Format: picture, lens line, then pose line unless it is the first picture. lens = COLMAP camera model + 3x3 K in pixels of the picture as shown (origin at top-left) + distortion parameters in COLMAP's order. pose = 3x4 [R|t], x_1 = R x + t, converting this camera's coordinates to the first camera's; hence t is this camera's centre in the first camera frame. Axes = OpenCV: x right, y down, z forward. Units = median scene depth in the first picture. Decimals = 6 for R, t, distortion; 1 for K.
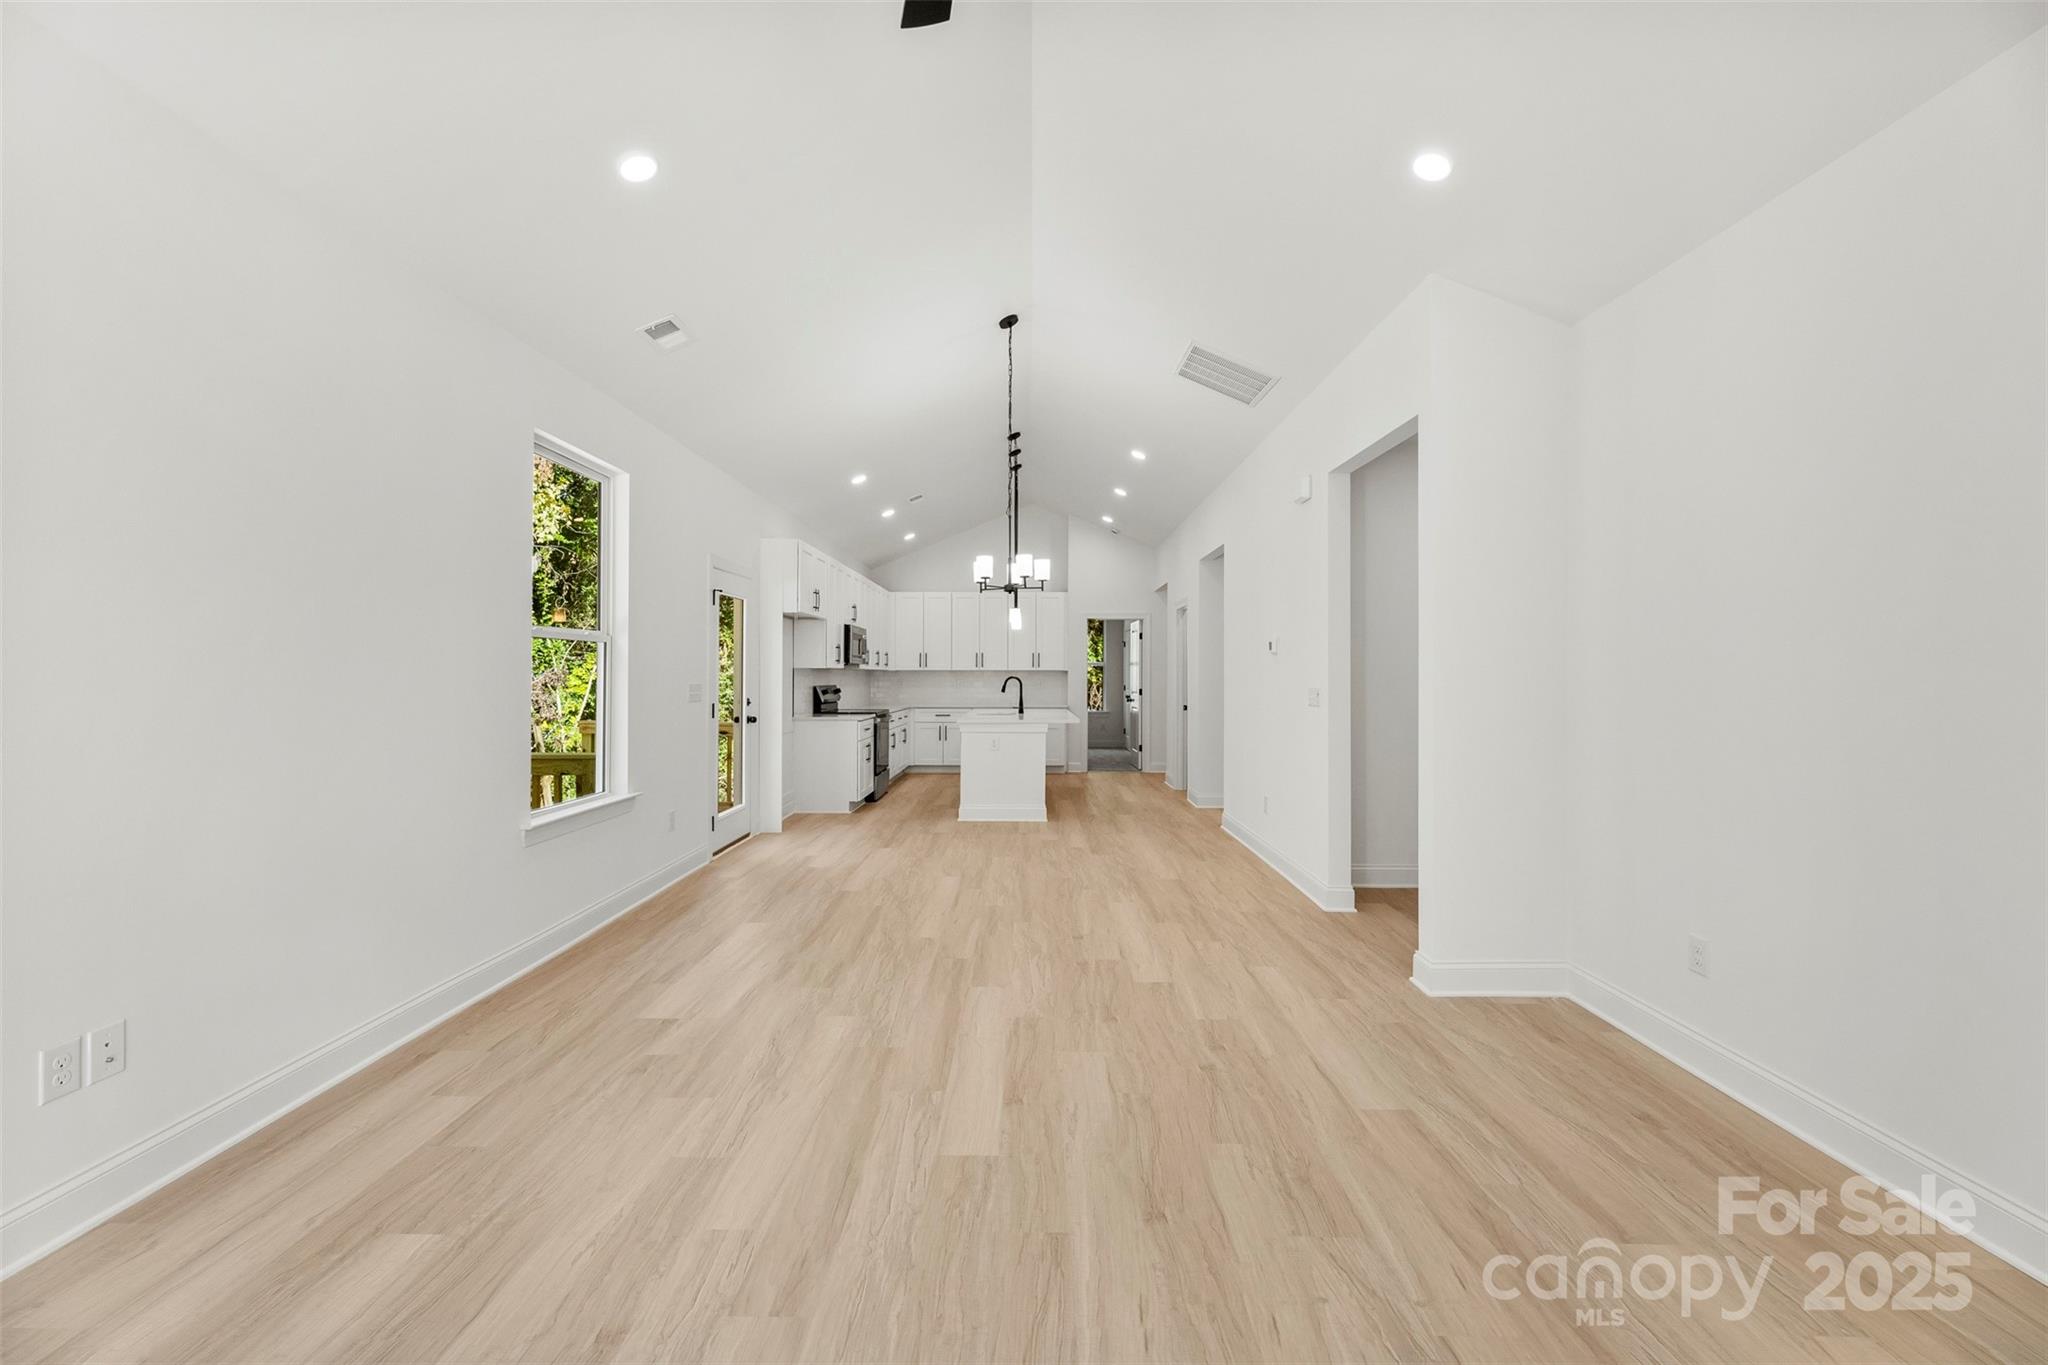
lens RADIAL K [[821.4, 0, 1011.9], [0, 821.4, 674.3], [0, 0, 1]] dist [0.002035, -0.000794]
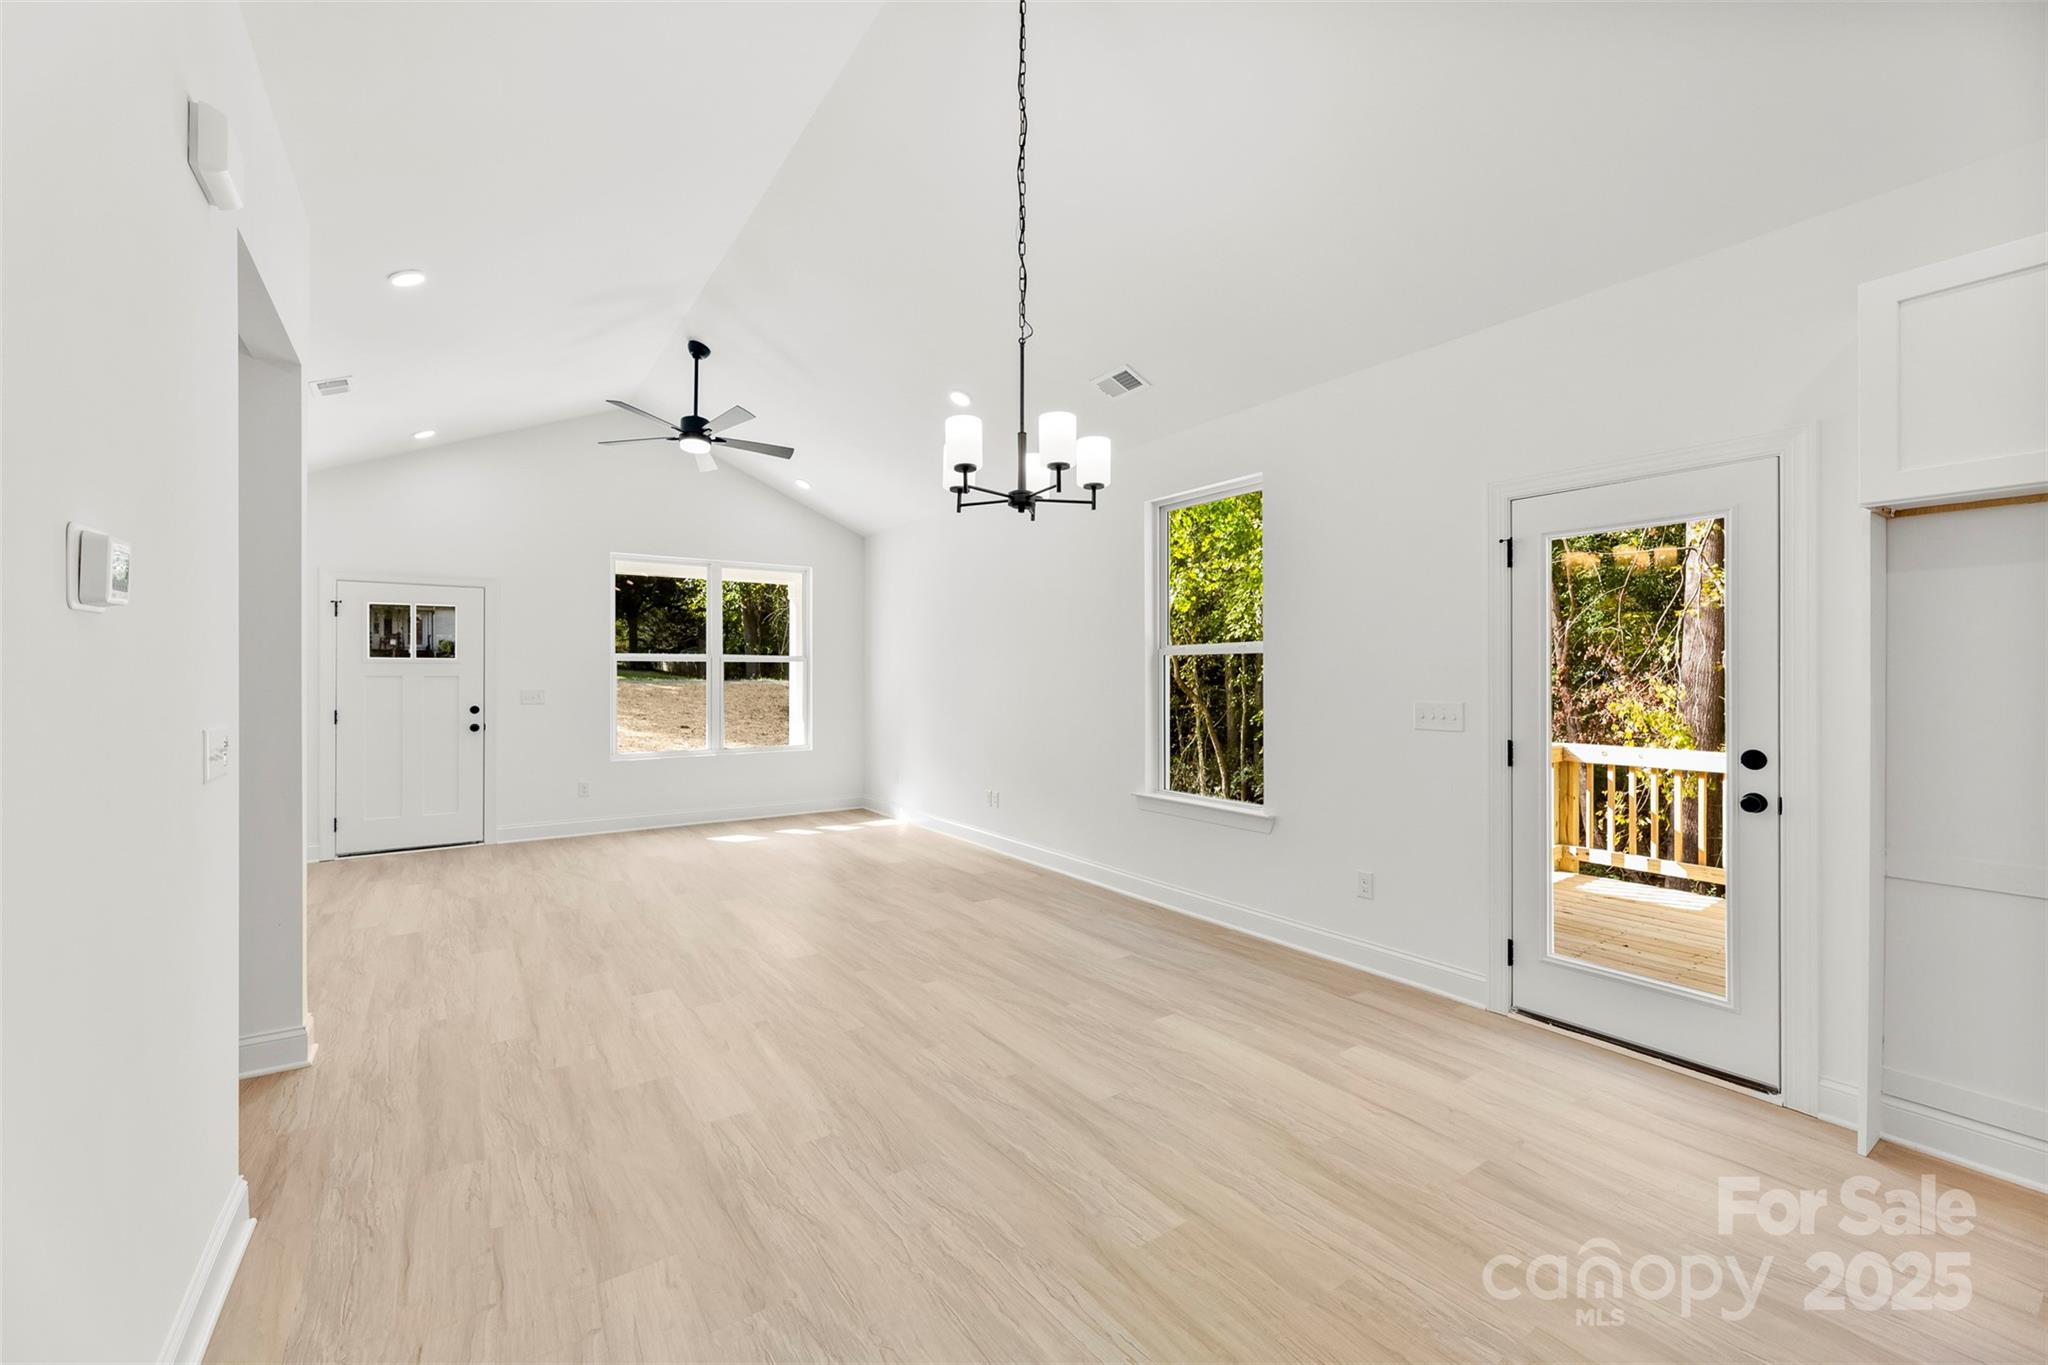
lens RADIAL K [[821.4, 0, 1015.6], [0, 821.4, 681.8], [0, 0, 1]] dist [0.002035, -0.000794]
pose [[-0.811734, 0.000132, -0.584027, 0.441833], [-0.002733, 0.999988, 0.004024, -0.008397], [0.584021, 0.004863, -0.811724, 2.301480]]
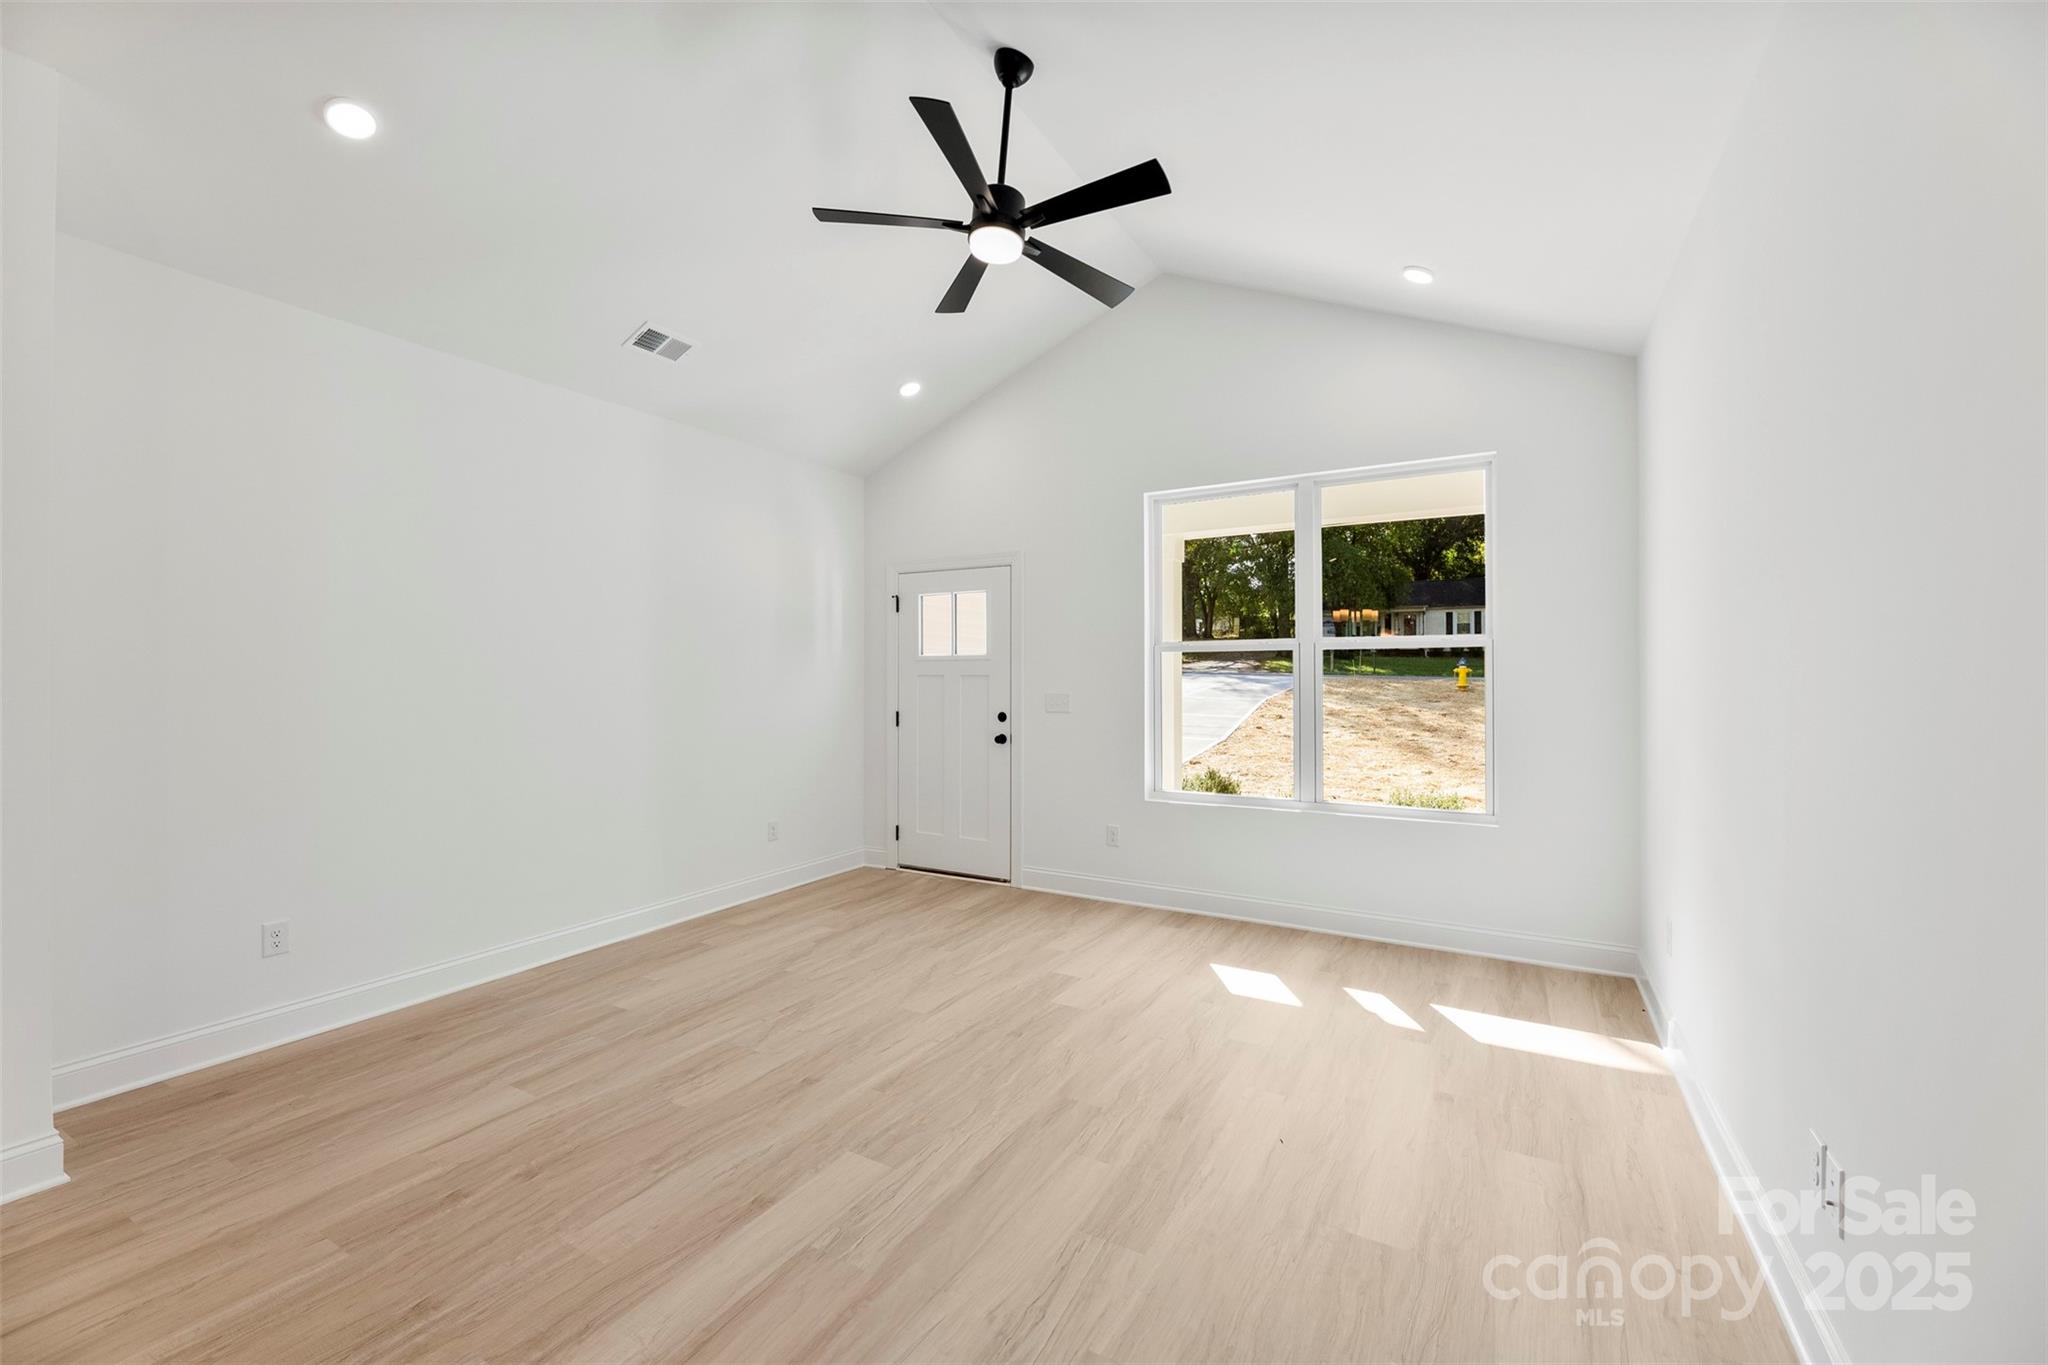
lens RADIAL K [[821.4, 0, 1021.3], [0, 821.4, 679.8], [0, 0, 1]] dist [0.002035, -0.000794]
pose [[-0.874058, -0.003906, 0.485807, -0.507567], [0.000647, 0.999957, 0.009203, -0.016601], [-0.485822, 0.008358, -0.874018, 1.280305]]
